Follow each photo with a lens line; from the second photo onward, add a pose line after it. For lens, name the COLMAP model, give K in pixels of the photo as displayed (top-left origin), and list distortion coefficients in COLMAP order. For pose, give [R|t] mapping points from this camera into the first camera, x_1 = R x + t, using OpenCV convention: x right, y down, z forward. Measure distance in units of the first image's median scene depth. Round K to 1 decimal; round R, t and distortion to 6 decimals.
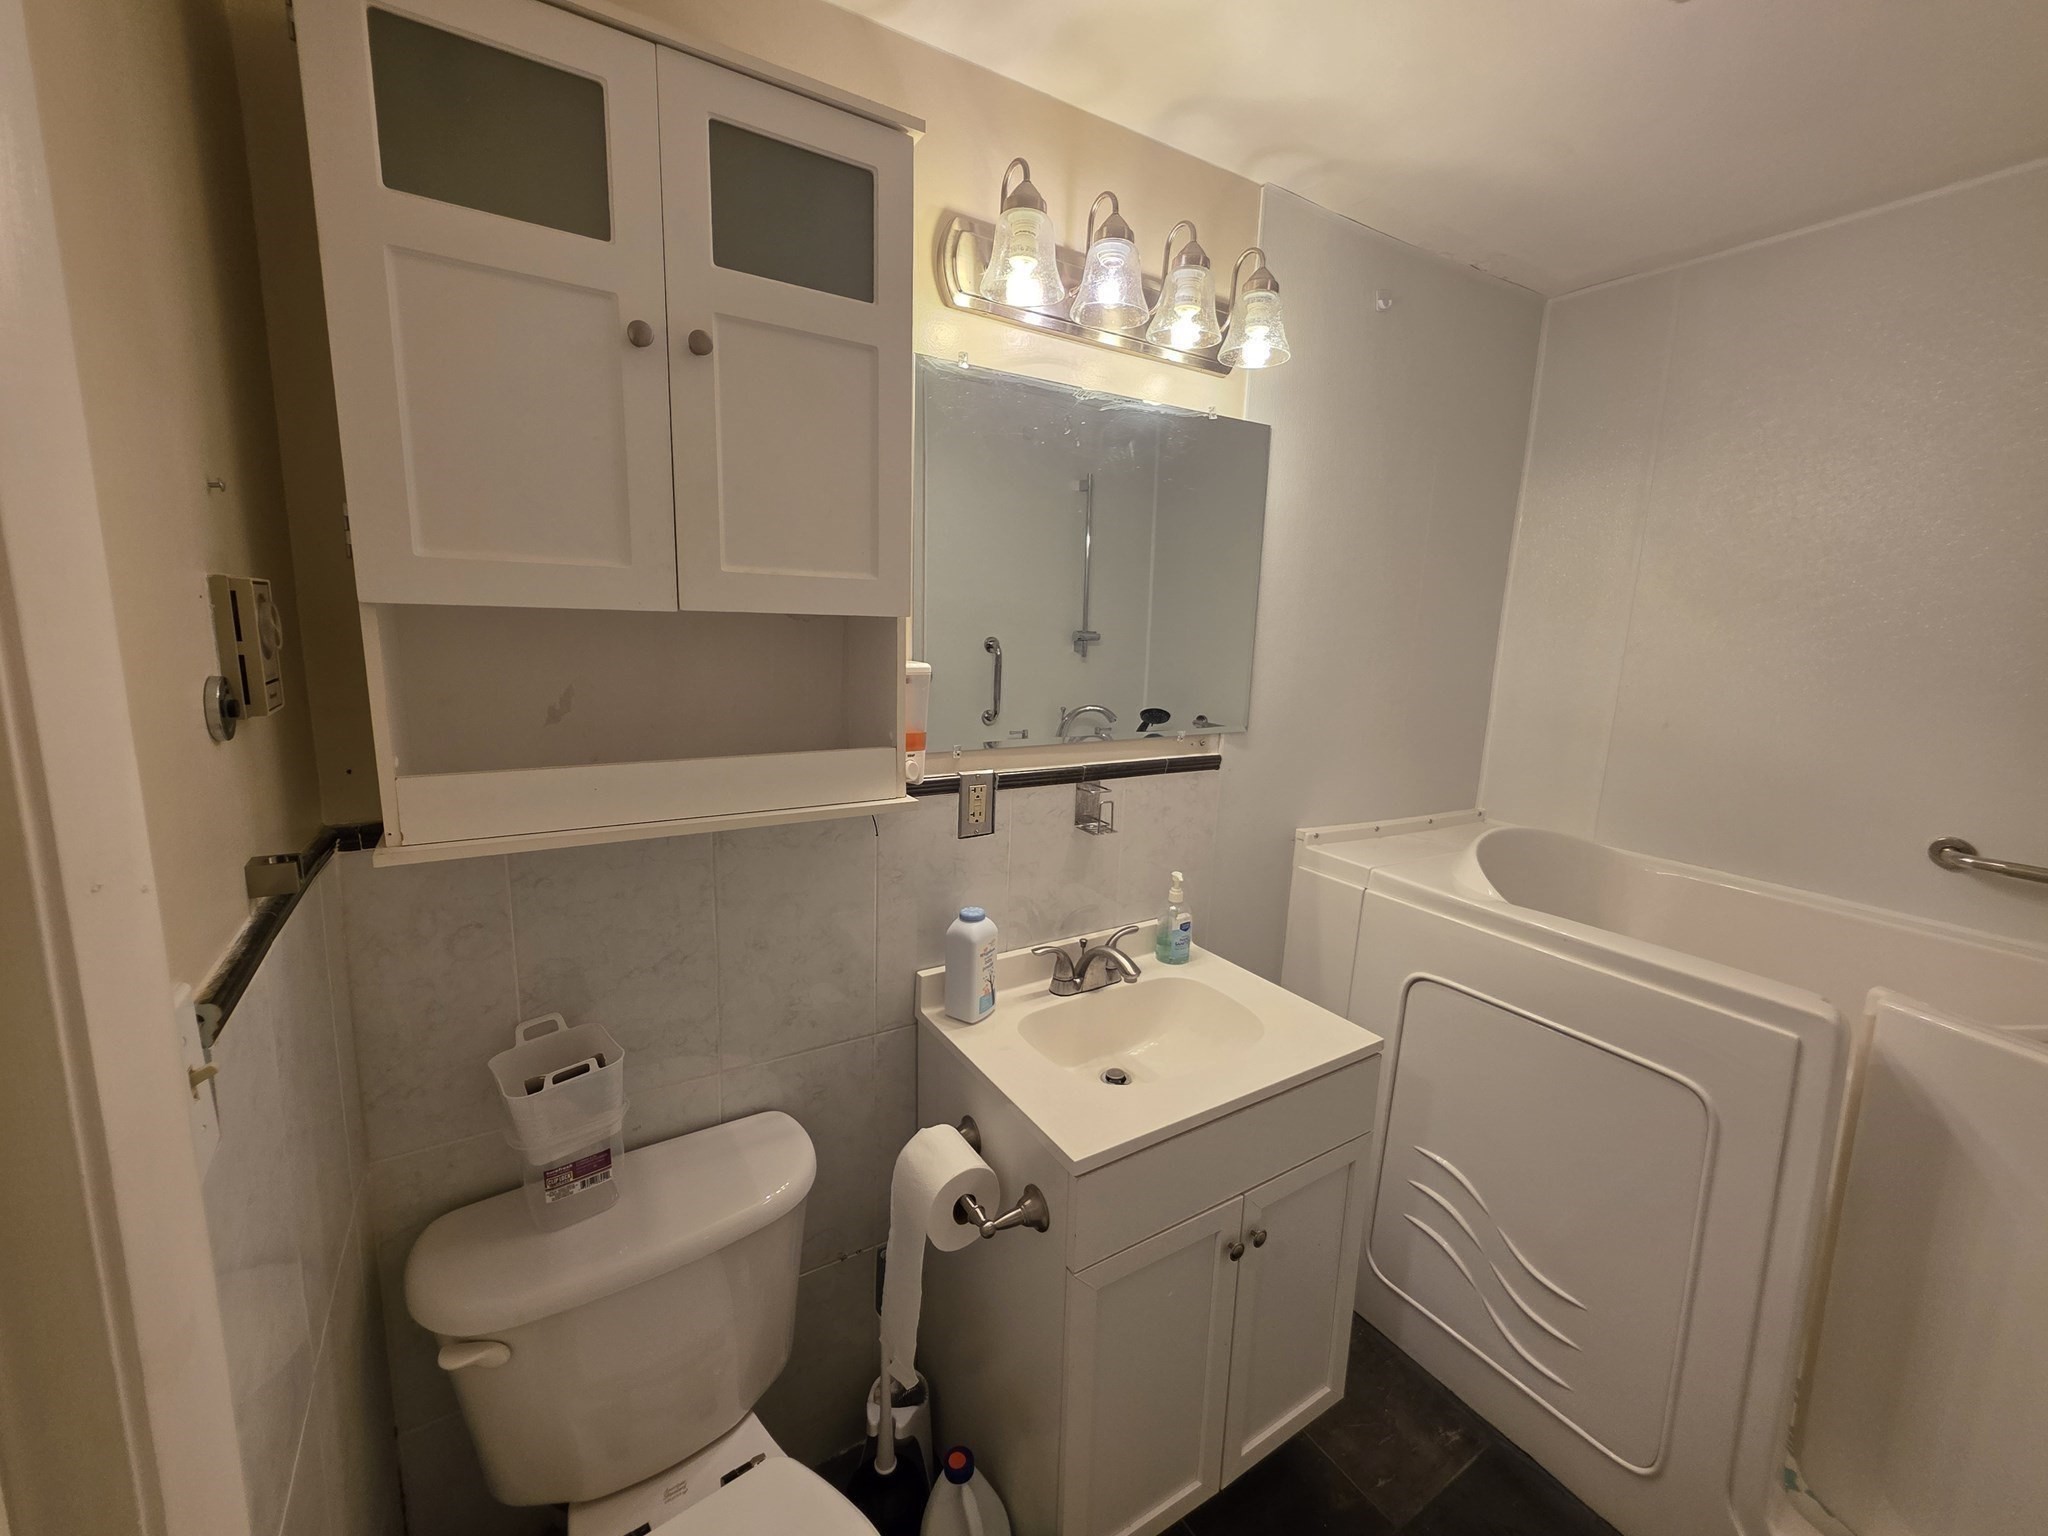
lens RADIAL K [[824.6, 0, 1020.1], [0, 824.6, 769.8], [0, 0, 1]] dist [0.002892, -0.000930]
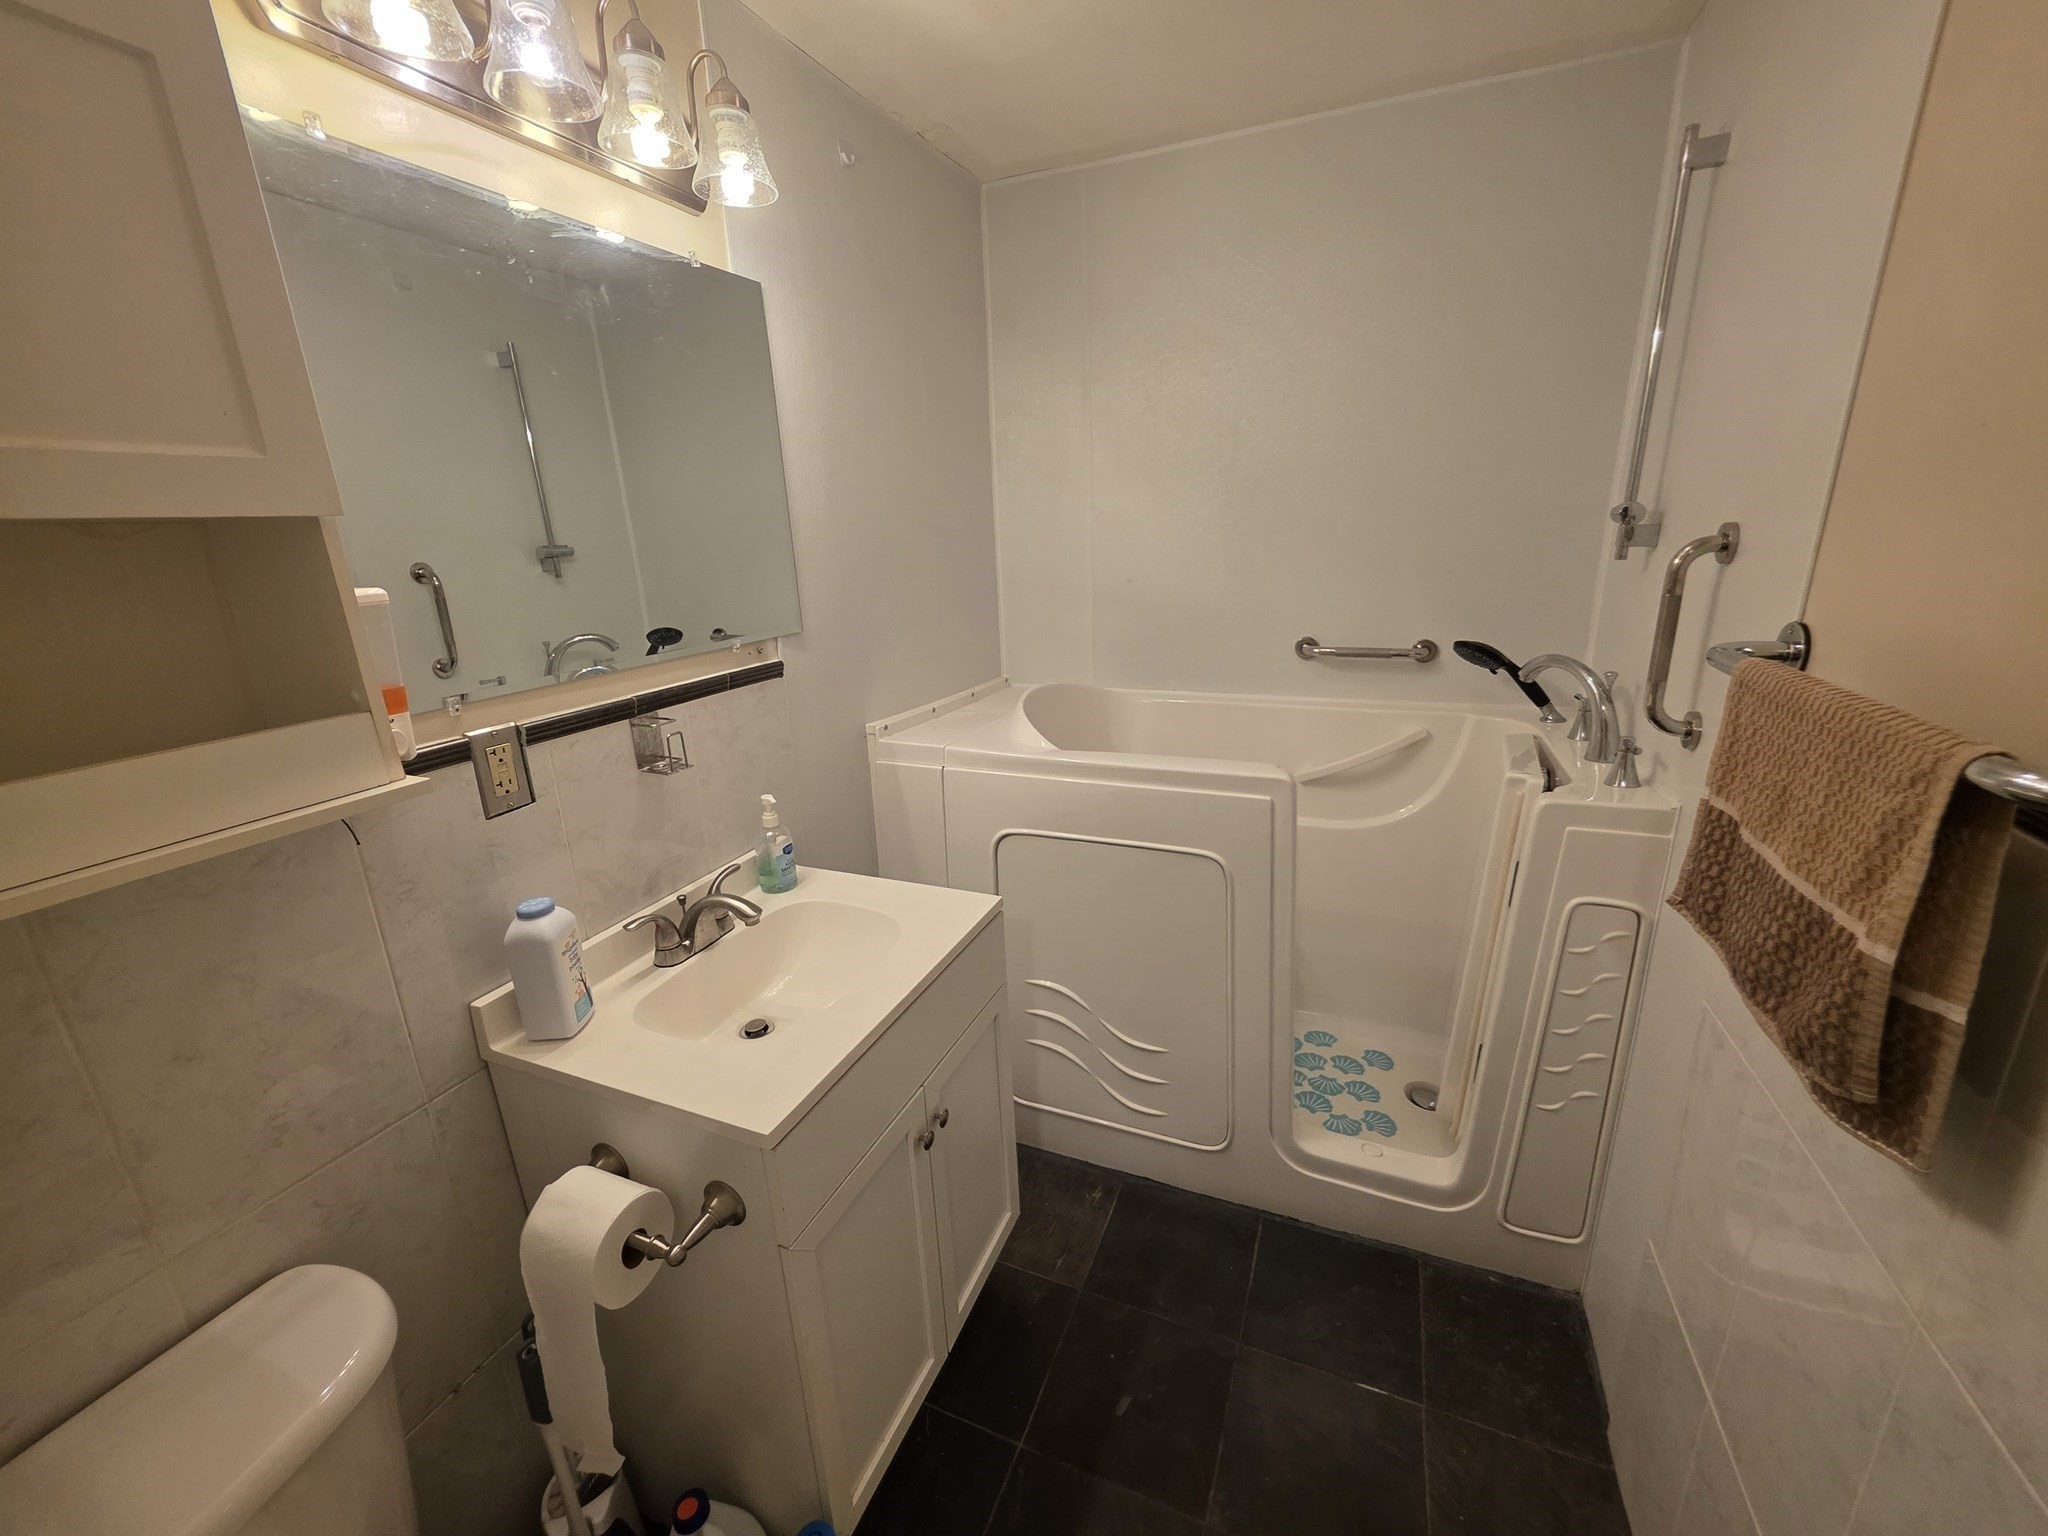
lens RADIAL K [[824.6, 0, 1020.1], [0, 824.6, 769.8], [0, 0, 1]] dist [0.002892, -0.000930]
pose [[0.814170, -0.225848, 0.534902, -0.070377], [0.169012, 0.973540, 0.153800, 0.004869], [-0.555484, -0.034814, 0.830798, 0.096600]]
